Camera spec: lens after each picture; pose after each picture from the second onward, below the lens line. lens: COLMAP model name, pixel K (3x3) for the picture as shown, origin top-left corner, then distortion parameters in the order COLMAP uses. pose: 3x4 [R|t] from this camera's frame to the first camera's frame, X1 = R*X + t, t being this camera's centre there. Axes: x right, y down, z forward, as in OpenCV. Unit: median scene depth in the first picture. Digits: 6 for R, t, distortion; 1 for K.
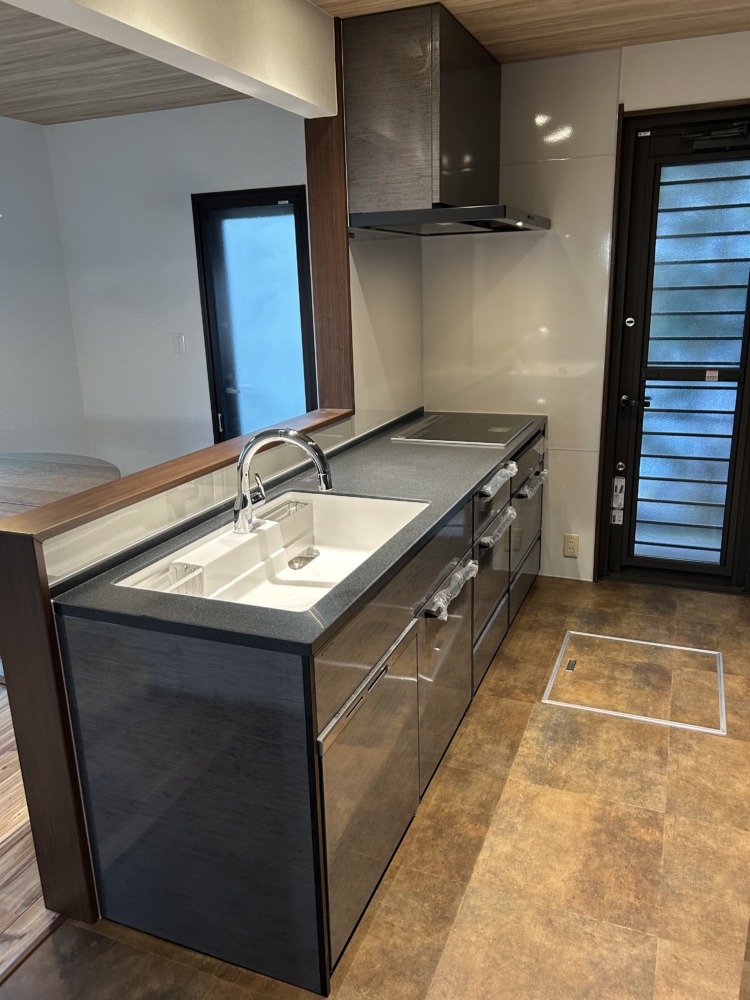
lens RADIAL K [[758.2, 0, 373.9], [0, 758.2, 499.3], [0, 0, 1]] dist [0.047378, -0.053471]
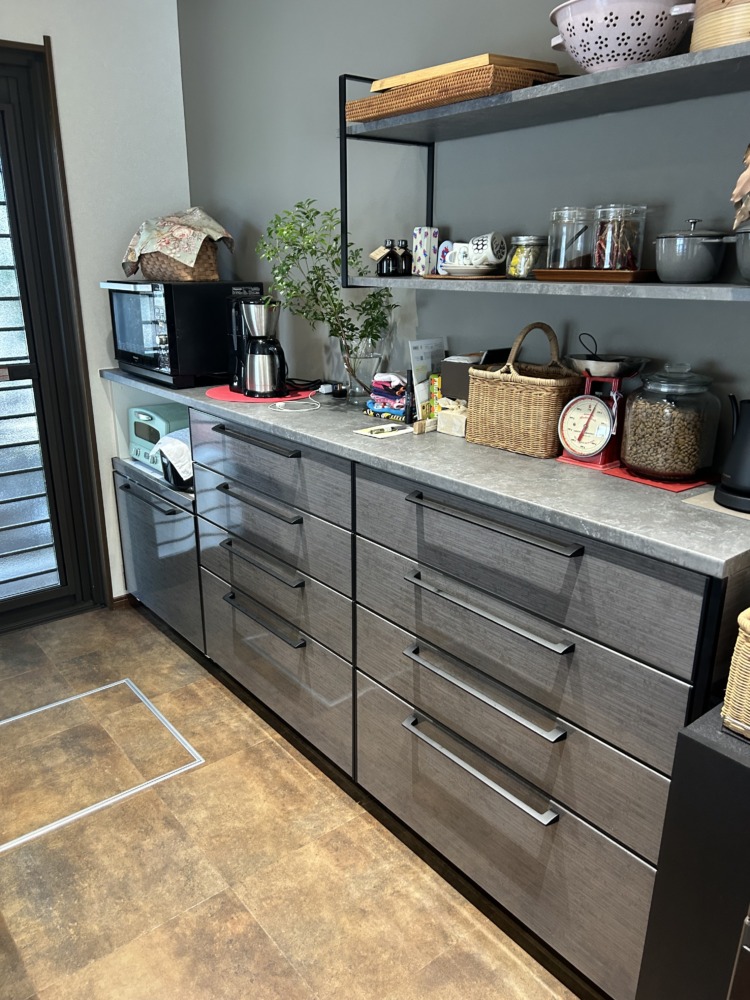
lens RADIAL K [[758.2, 0, 374.4], [0, 758.2, 503.1], [0, 0, 1]] dist [0.047378, -0.053471]
pose [[0.484959, -0.238589, 0.841362, -0.129439], [0.226468, 0.963510, 0.142691, -0.070925], [-0.844705, 0.121342, 0.521296, 0.314597]]
